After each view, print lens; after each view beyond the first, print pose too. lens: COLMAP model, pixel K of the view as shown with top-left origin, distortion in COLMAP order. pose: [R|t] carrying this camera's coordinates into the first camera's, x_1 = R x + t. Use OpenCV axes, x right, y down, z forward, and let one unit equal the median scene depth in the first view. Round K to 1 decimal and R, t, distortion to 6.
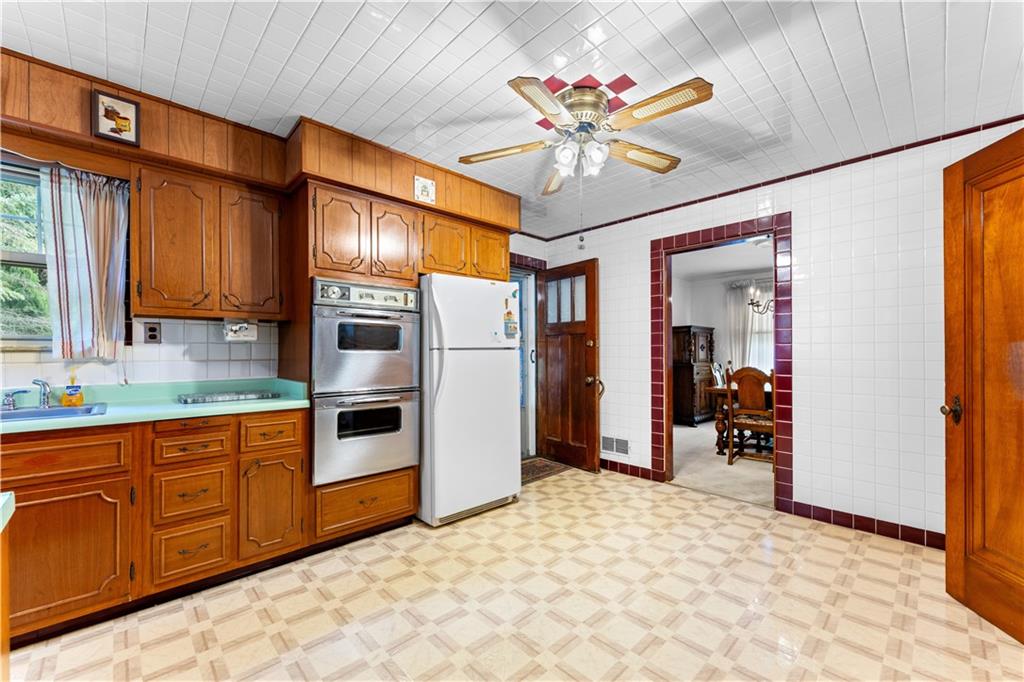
lens RADIAL K [[413.3, 0, 508.4], [0, 413.3, 350.0], [0, 0, 1]] dist [-0.000258, -0.000058]
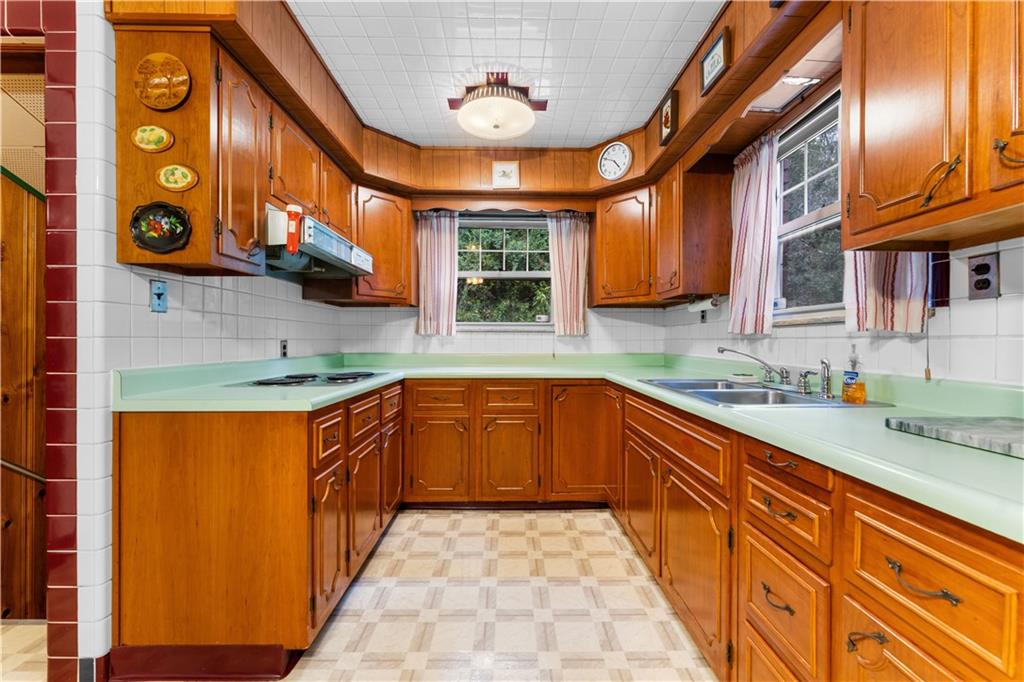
lens RADIAL K [[413.3, 0, 509.5], [0, 413.3, 341.7], [0, 0, 1]] dist [-0.000258, -0.000058]
pose [[-0.683784, 0.004158, -0.729673, -0.160088], [0.004123, 0.999990, 0.001834, 0.031435], [0.729673, -0.001755, -0.683794, 0.975378]]
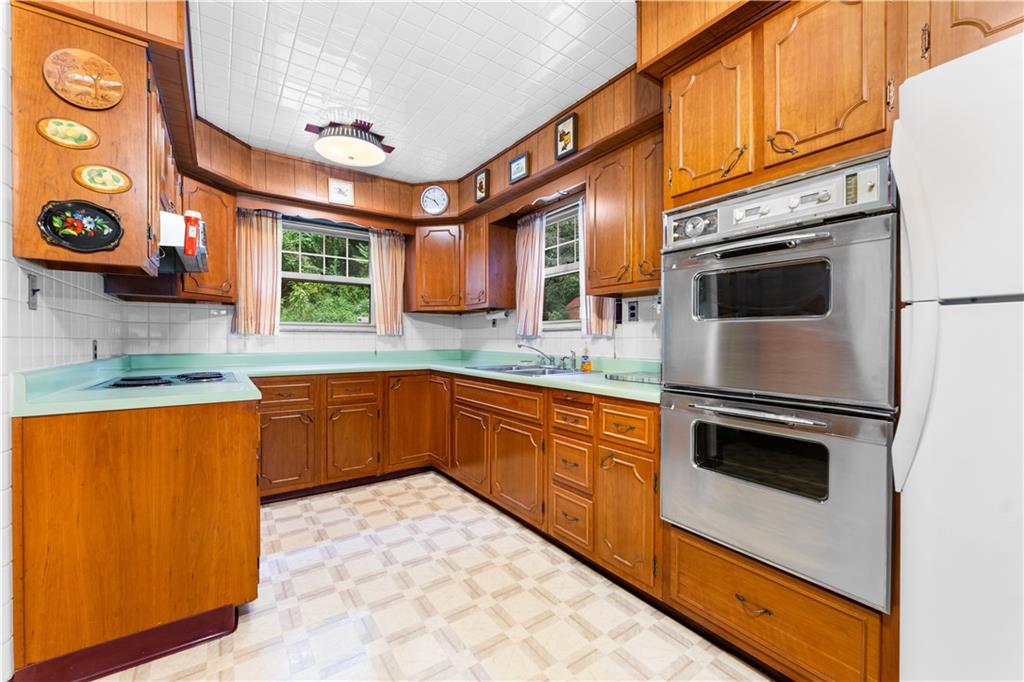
lens RADIAL K [[413.3, 0, 516.0], [0, 413.3, 342.6], [0, 0, 1]] dist [-0.000258, -0.000058]
pose [[-0.140243, 0.010306, -0.990064, 0.249550], [0.005381, 0.999939, 0.009647, 0.028927], [0.990103, -0.003975, -0.140290, 0.893927]]
